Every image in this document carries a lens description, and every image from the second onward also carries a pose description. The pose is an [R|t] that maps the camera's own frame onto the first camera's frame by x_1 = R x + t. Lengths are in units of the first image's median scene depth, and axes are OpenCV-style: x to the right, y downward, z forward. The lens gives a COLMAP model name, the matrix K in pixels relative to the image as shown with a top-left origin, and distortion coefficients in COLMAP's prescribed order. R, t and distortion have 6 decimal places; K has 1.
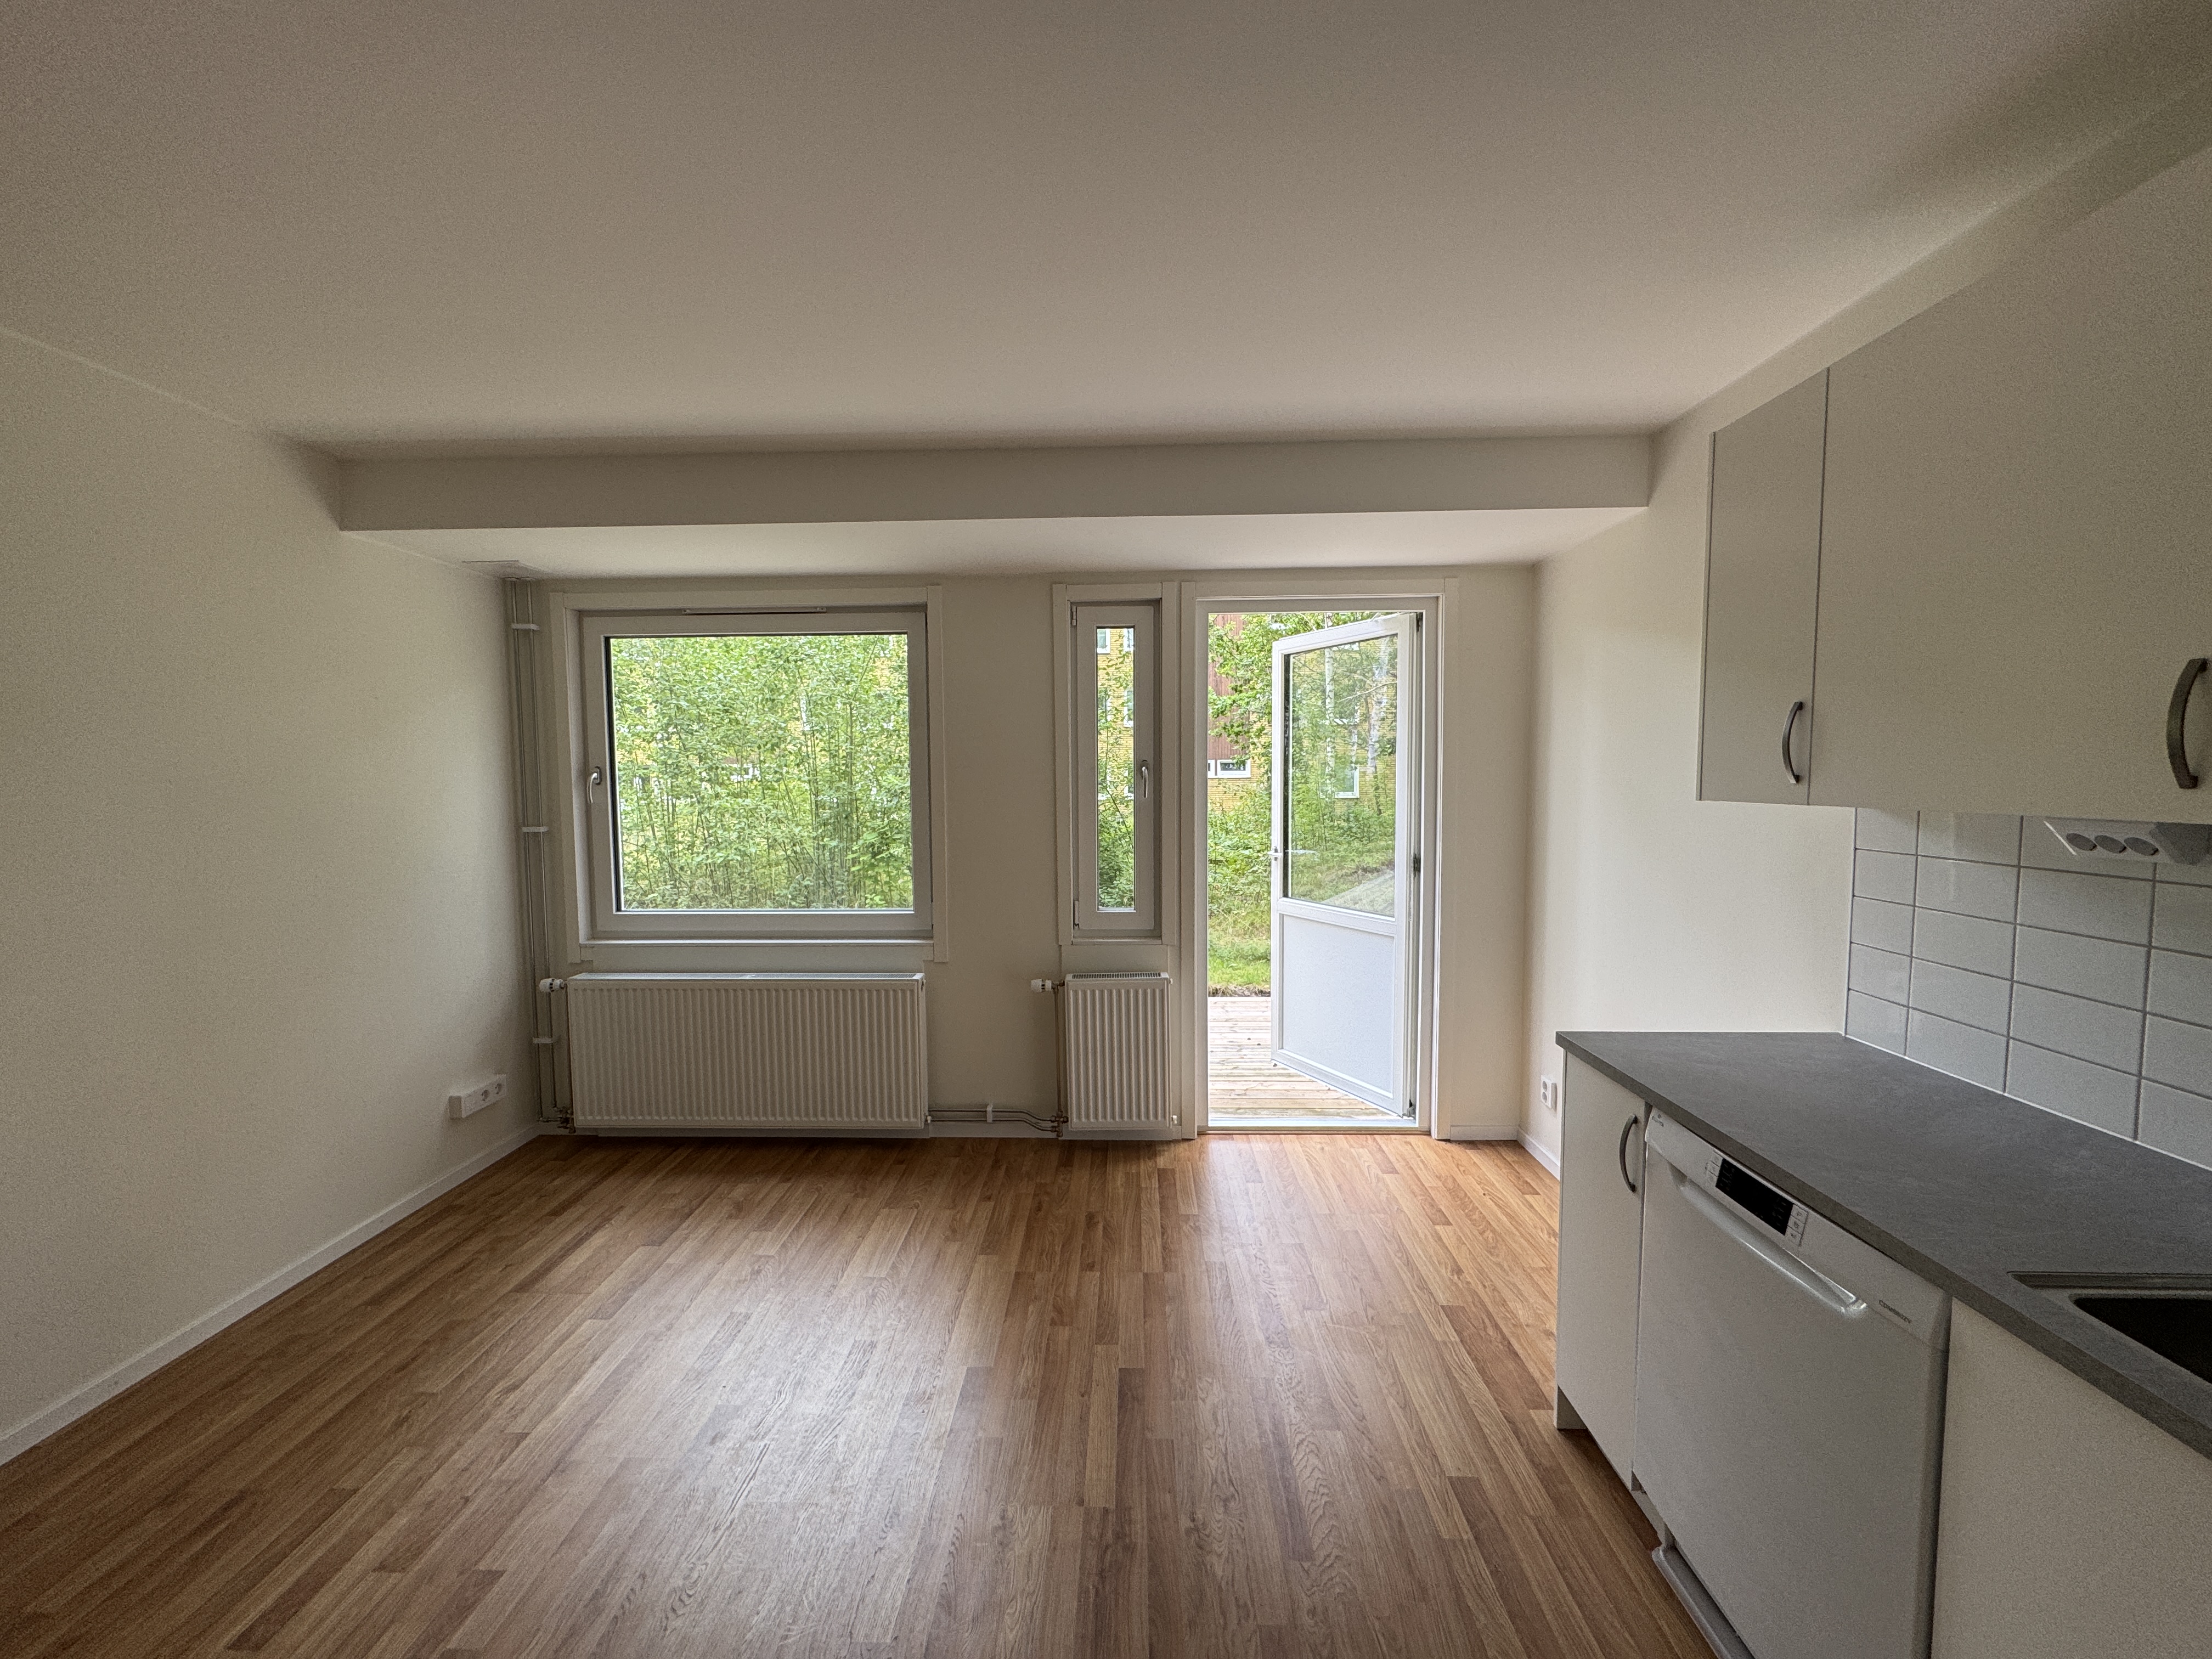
lens RADIAL K [[879.3, 0, 1101.2], [0, 879.3, 829.3], [0, 0, 1]] dist [0.000664, 0.000226]
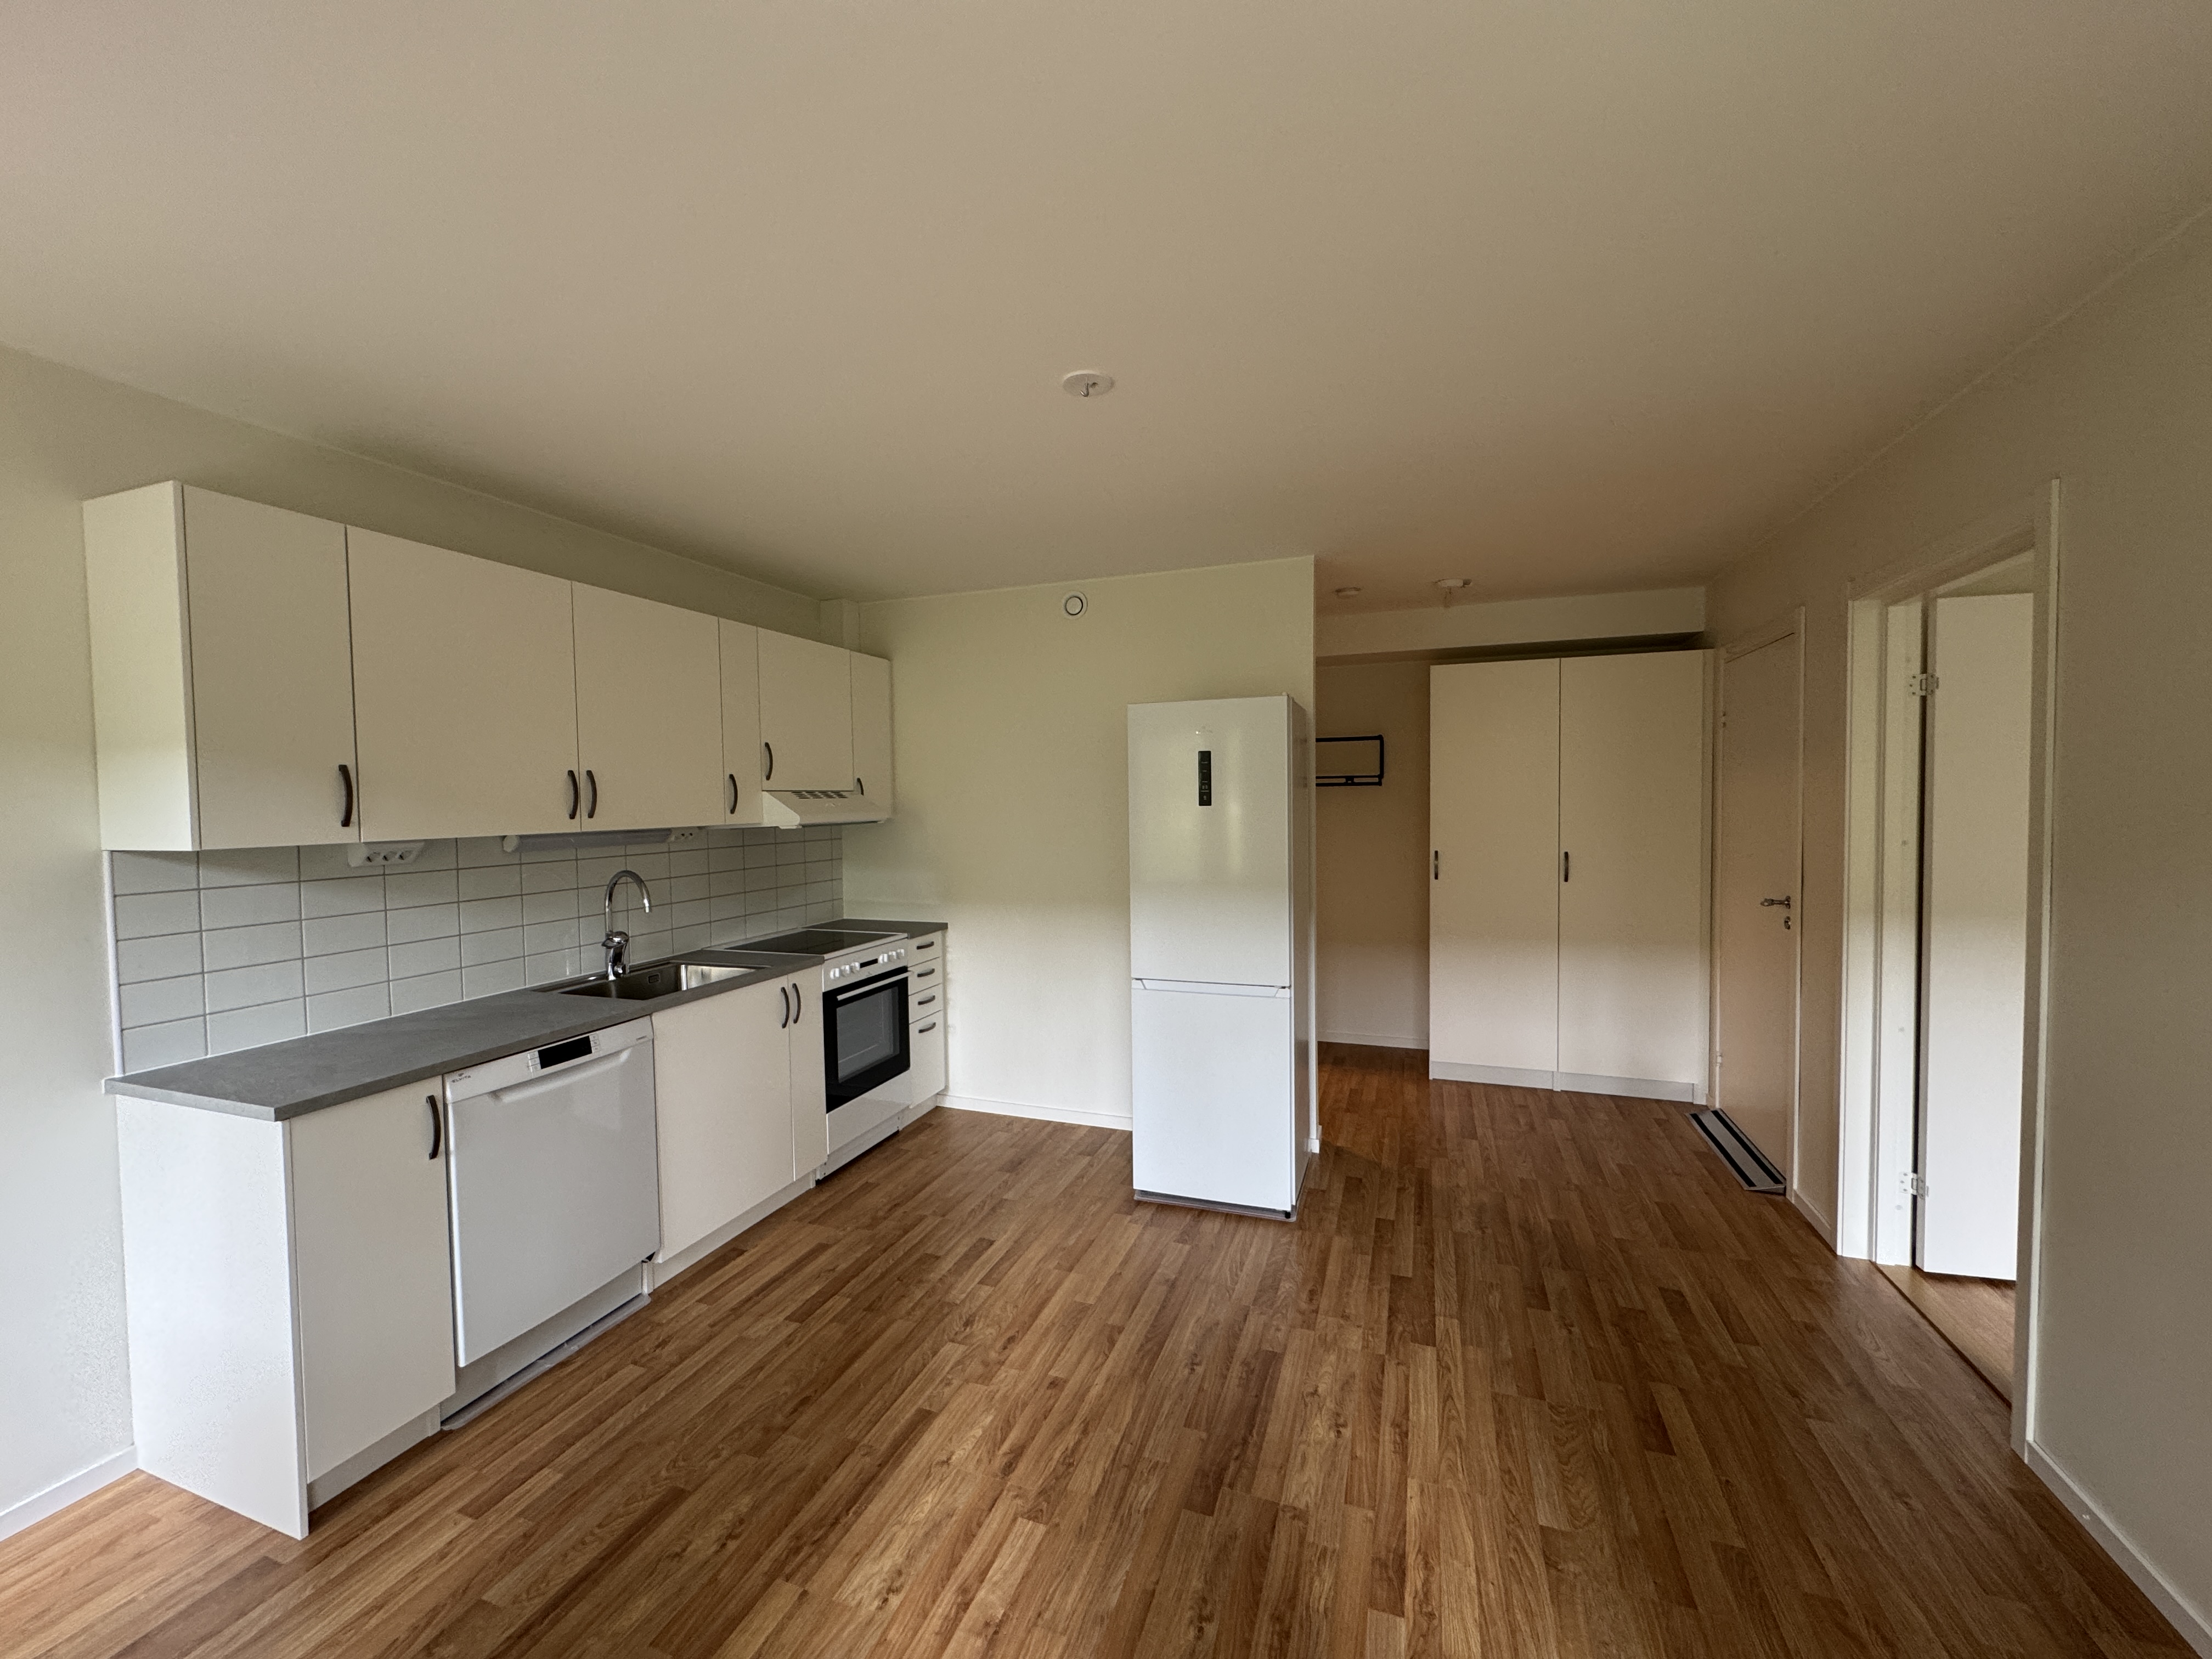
lens RADIAL K [[879.3, 0, 1101.2], [0, 879.3, 829.3], [0, 0, 1]] dist [0.000664, 0.000226]
pose [[-0.950565, 0.010605, 0.310346, -0.649445], [0.042623, 0.994413, 0.096569, -0.120471], [-0.307588, 0.105023, -0.945706, 1.781941]]
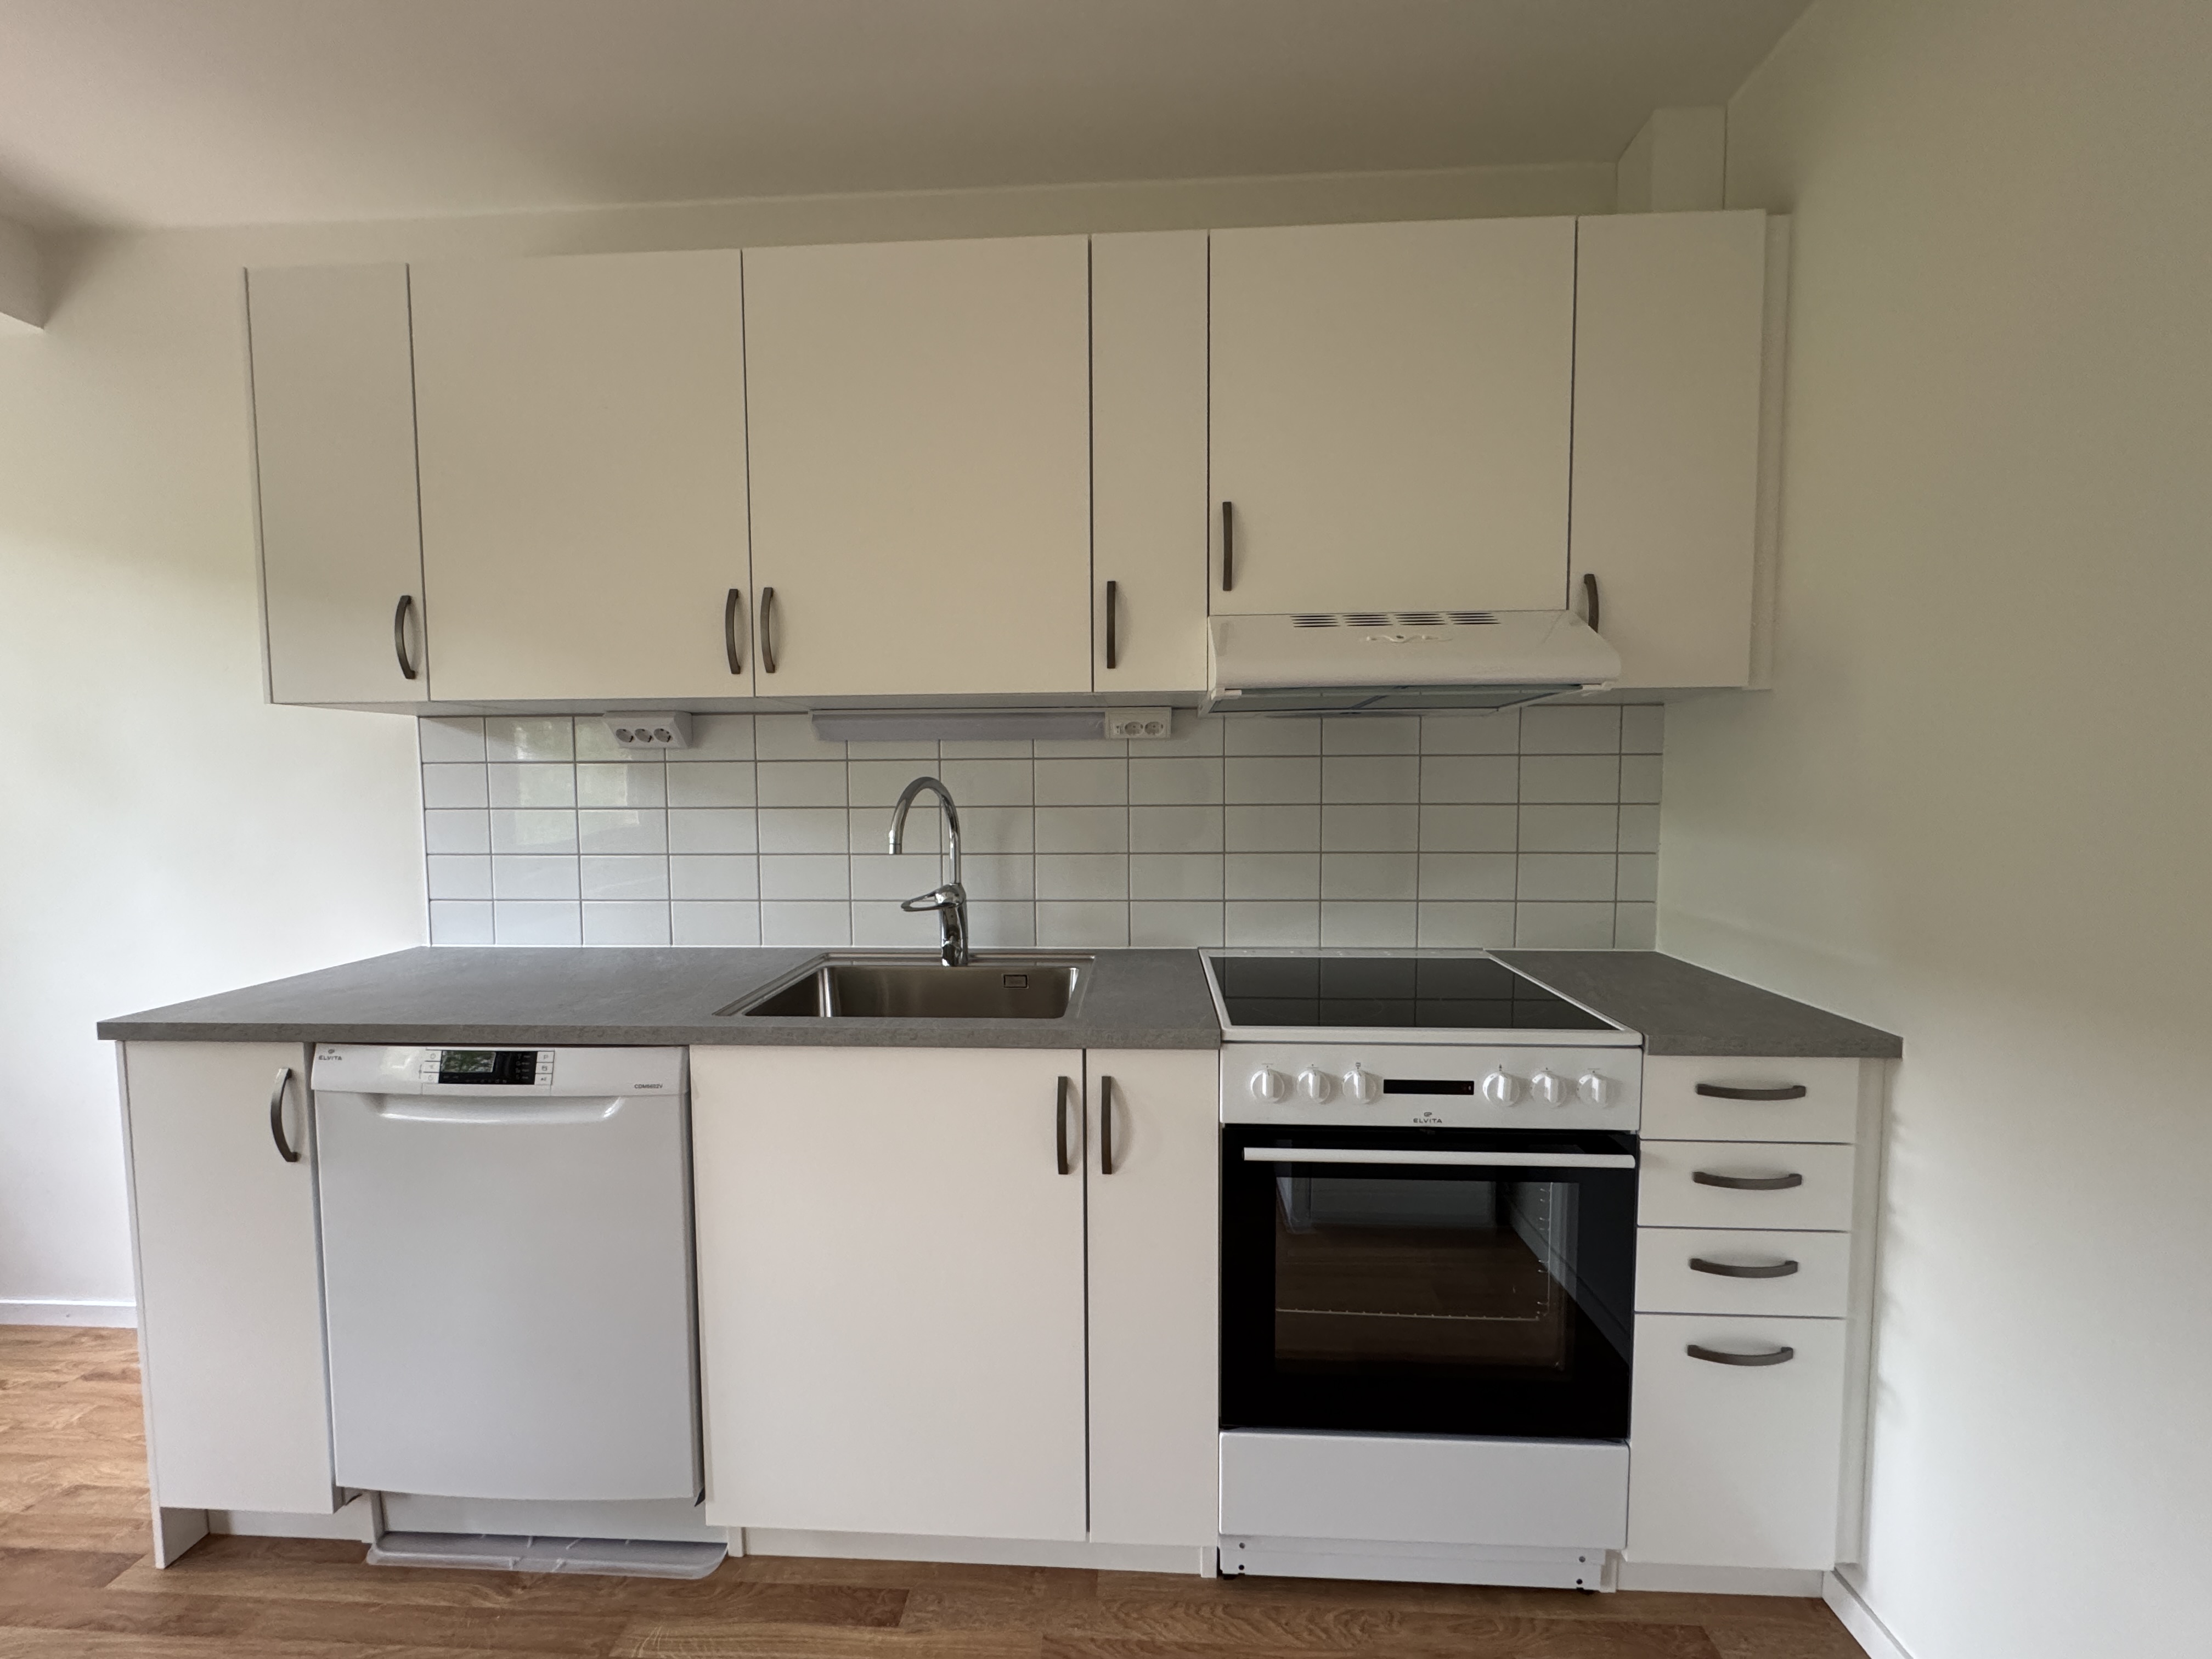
lens RADIAL K [[879.3, 0, 1101.2], [0, 879.3, 829.3], [0, 0, 1]] dist [0.000664, 0.000226]
pose [[0.019345, -0.054709, 0.998315, -0.177526], [0.072079, 0.995980, 0.053185, 0.110923], [-0.997211, 0.070929, 0.023211, 0.203583]]
